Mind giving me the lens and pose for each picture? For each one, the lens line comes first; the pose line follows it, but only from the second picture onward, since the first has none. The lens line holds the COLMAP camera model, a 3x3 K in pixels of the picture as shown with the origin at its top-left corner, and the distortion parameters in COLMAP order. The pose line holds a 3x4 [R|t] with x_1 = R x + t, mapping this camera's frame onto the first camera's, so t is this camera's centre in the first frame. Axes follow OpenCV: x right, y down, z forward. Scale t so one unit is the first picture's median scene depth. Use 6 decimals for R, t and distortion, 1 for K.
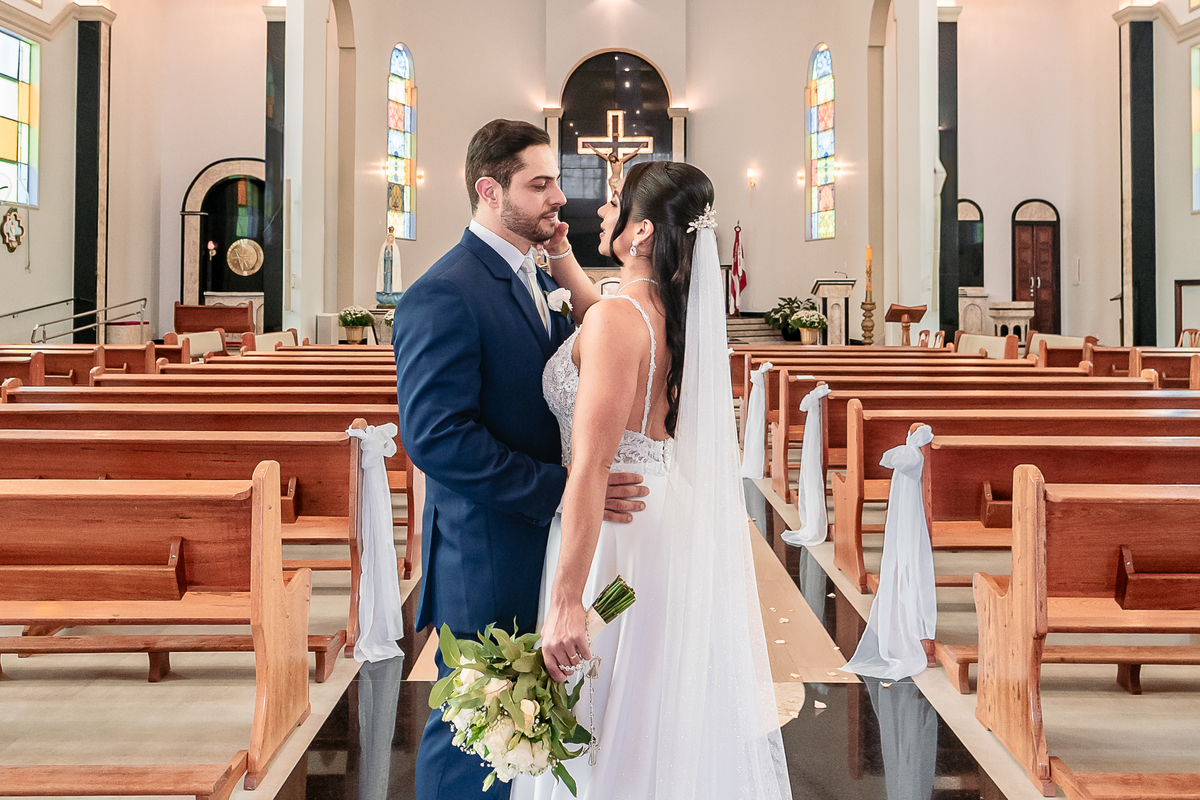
lens RADIAL K [[993.3, 0, 599.9], [0, 993.3, 287.6], [0, 0, 1]] dist [-0.005230, -0.004474]
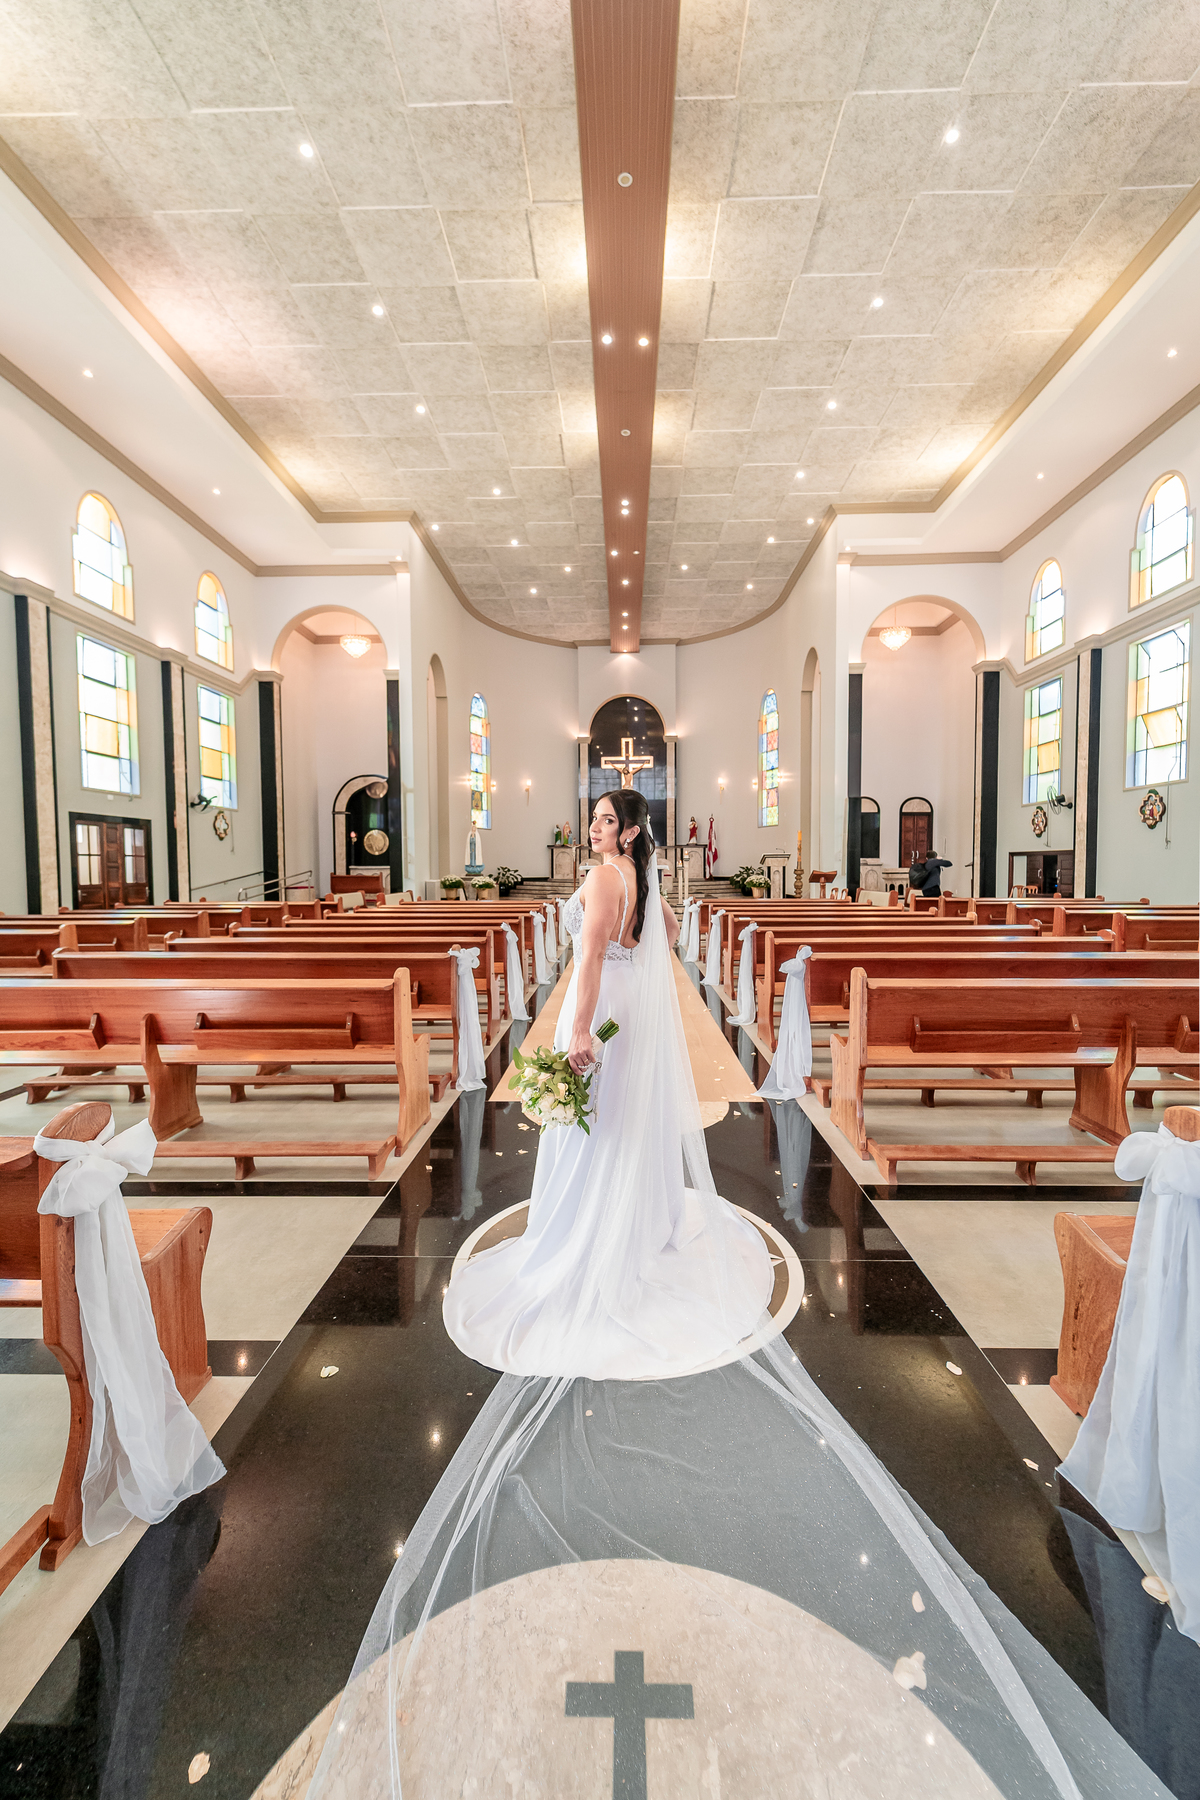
lens RADIAL K [[694.1, 0, 608.2], [0, 694.1, 908.1], [0, 0, 1]] dist [0.000329, -0.000036]
pose [[0.999789, -0.007252, -0.019210, 0.008424], [0.008549, 0.997623, 0.068369, -0.000683], [0.018669, -0.068519, 0.997475, -0.036849]]
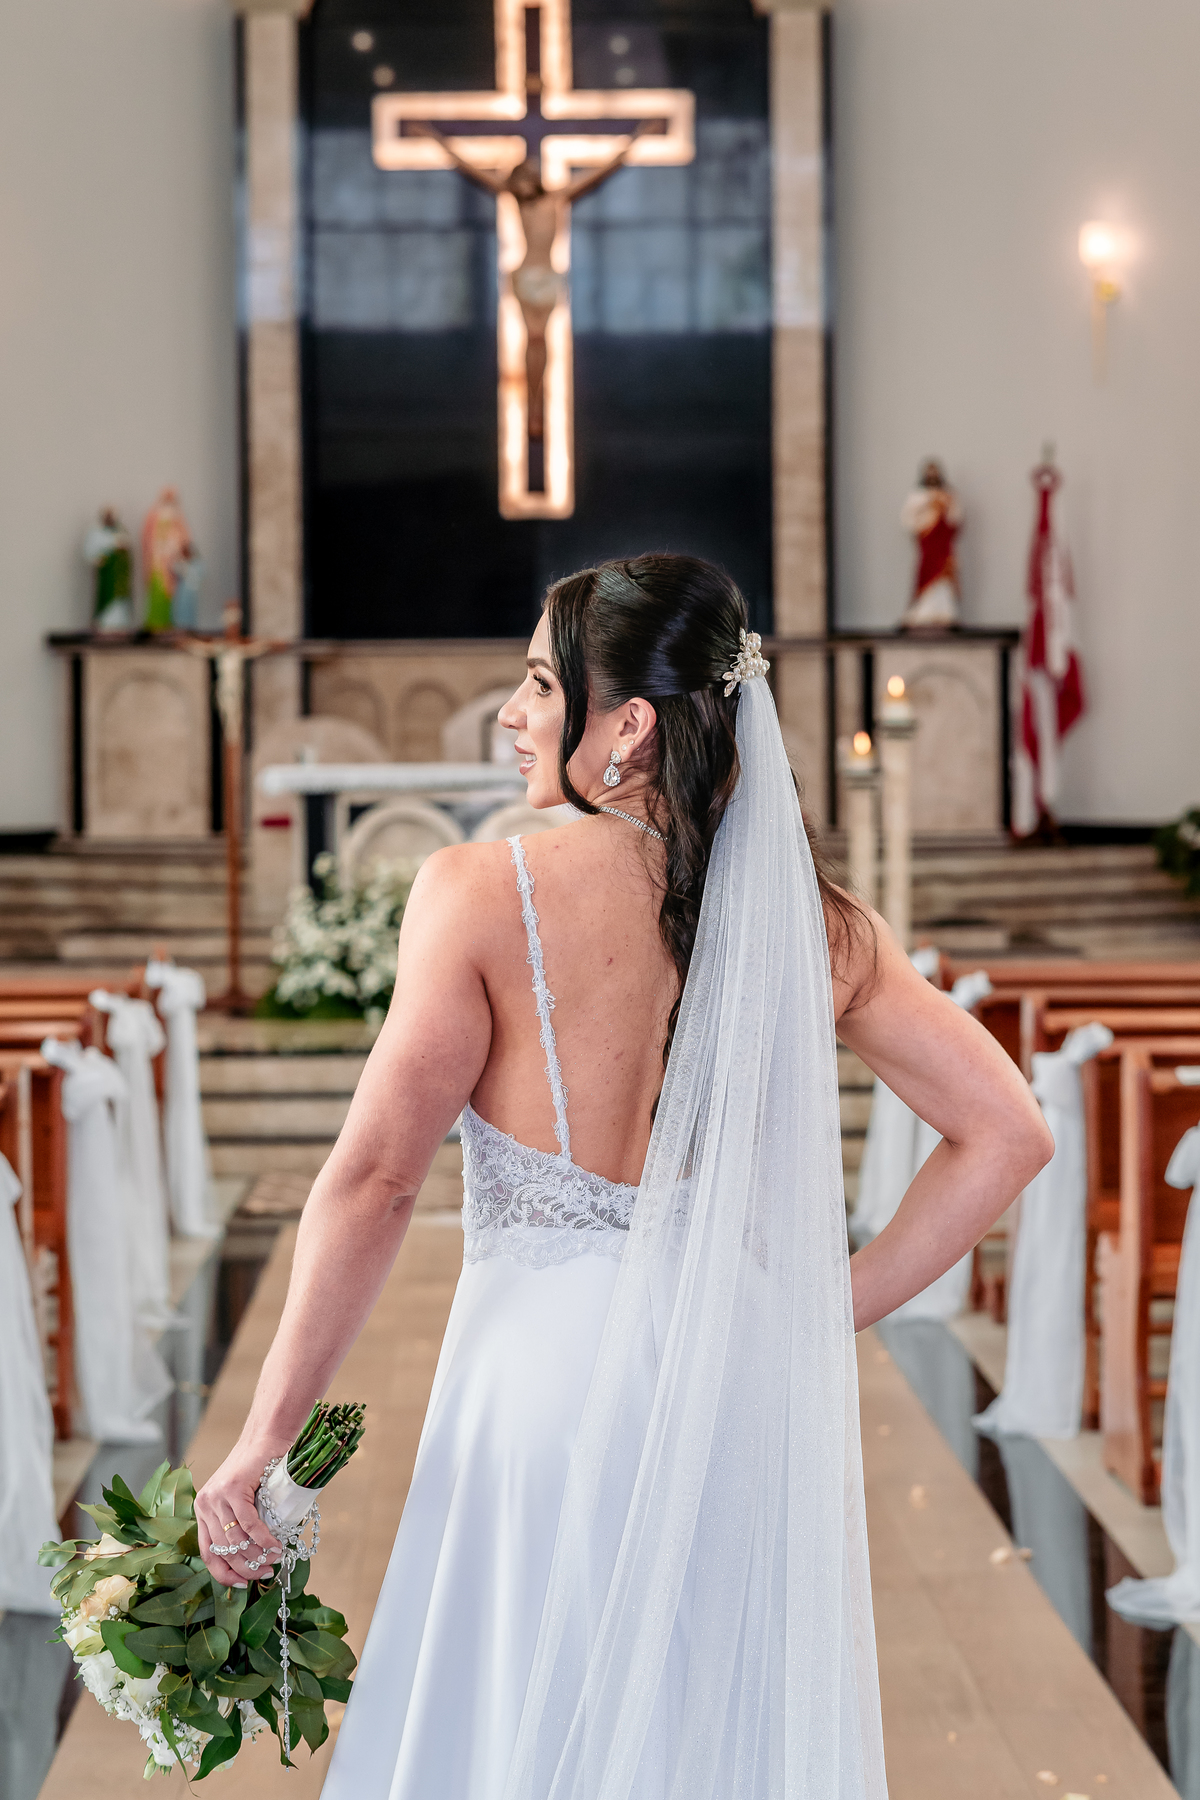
lens RADIAL K [[4642.6, 0, 600.0], [0, 4642.6, 900.0], [0, 0, 1]] dist [-0.077443, 0.478565]
pose [[0.999498, -0.011578, 0.029503, -0.005316], [0.010239, 0.998927, 0.045161, -0.012400], [-0.029995, -0.044836, 0.998544, -0.177768]]
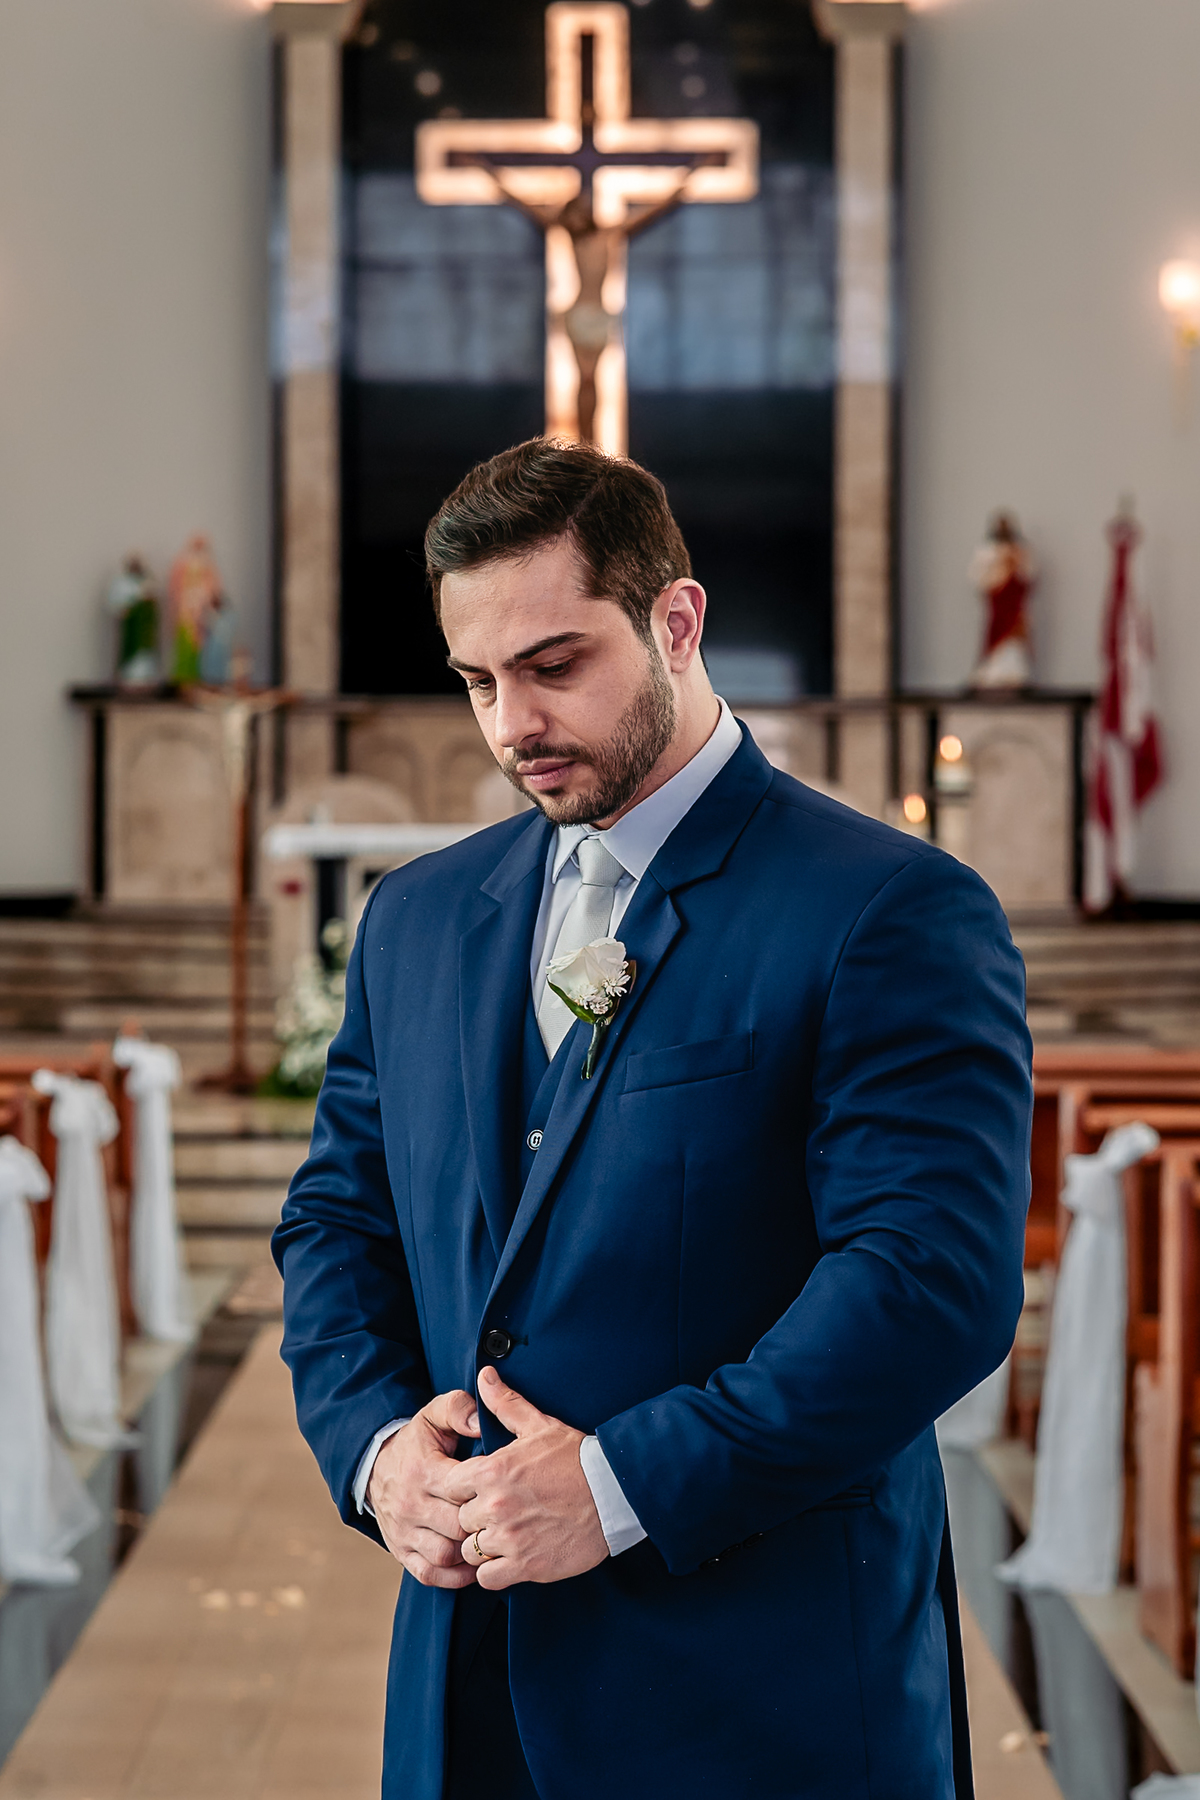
lens RADIAL K [[4642.6, 0, 600.0], [0, 4642.6, 900.0], [0, 0, 1]] dist [-0.077443, 0.478565]
pose [[0.999968, -0.000238, 0.007976, 0.014752], [0.000000, 0.999557, 0.029767, -0.009225], [-0.007980, -0.029766, 0.999525, -0.091008]]
